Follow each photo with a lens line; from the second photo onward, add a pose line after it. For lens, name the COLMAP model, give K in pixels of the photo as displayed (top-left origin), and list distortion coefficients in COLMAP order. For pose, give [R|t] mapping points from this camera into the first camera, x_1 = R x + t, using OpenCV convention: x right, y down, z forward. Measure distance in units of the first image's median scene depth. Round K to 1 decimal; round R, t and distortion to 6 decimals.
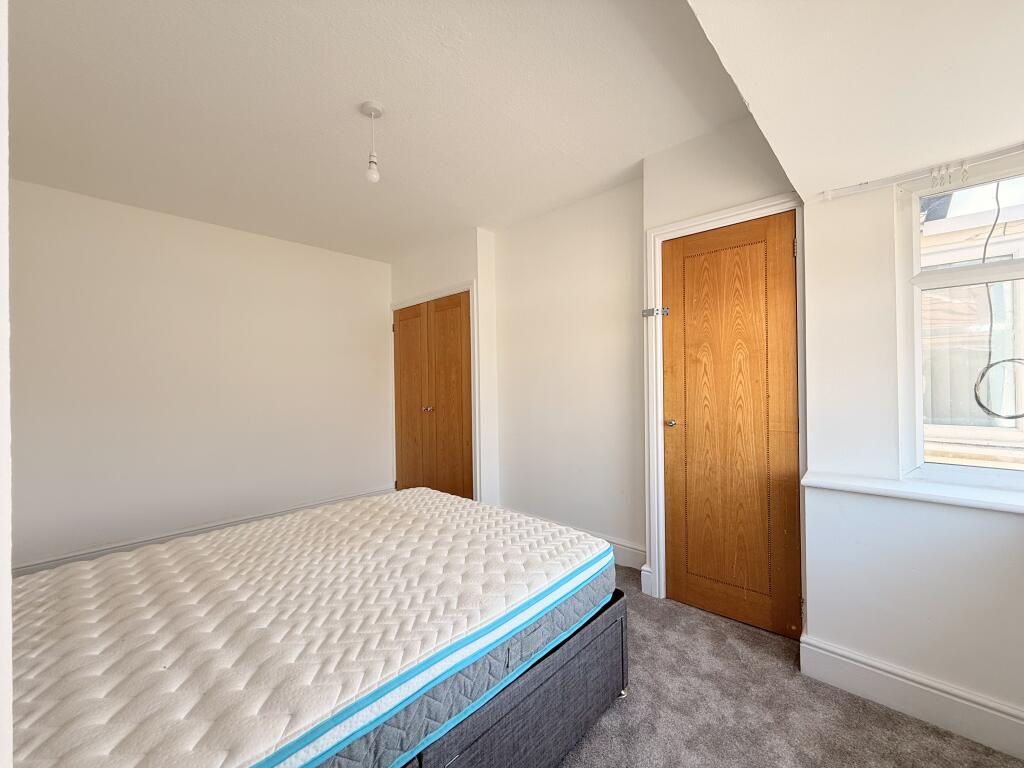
lens RADIAL K [[408.4, 0, 512.0], [0, 408.4, 384.0], [0, 0, 1]] dist [0.000216, 0.000009]
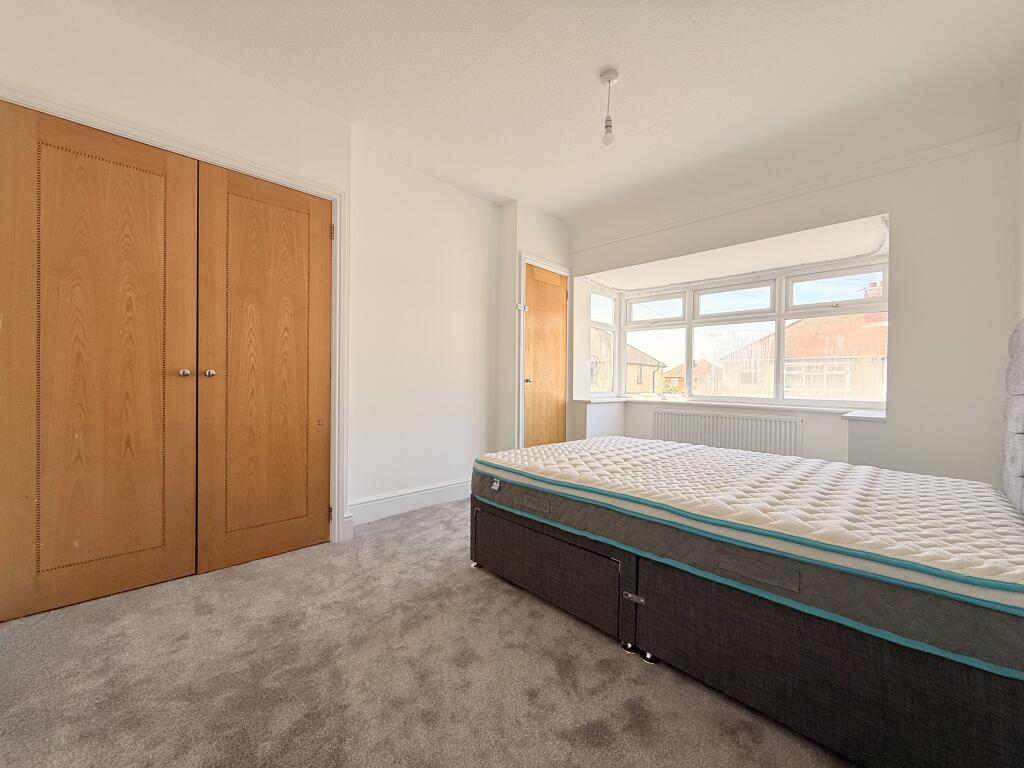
lens RADIAL K [[408.4, 0, 512.0], [0, 408.4, 384.0], [0, 0, 1]] dist [0.000216, 0.000009]
pose [[0.034497, 0.000846, 0.999404, -0.779827], [-0.025397, 0.999677, 0.000031, 0.071987], [-0.999082, -0.025383, 0.034507, 0.660944]]
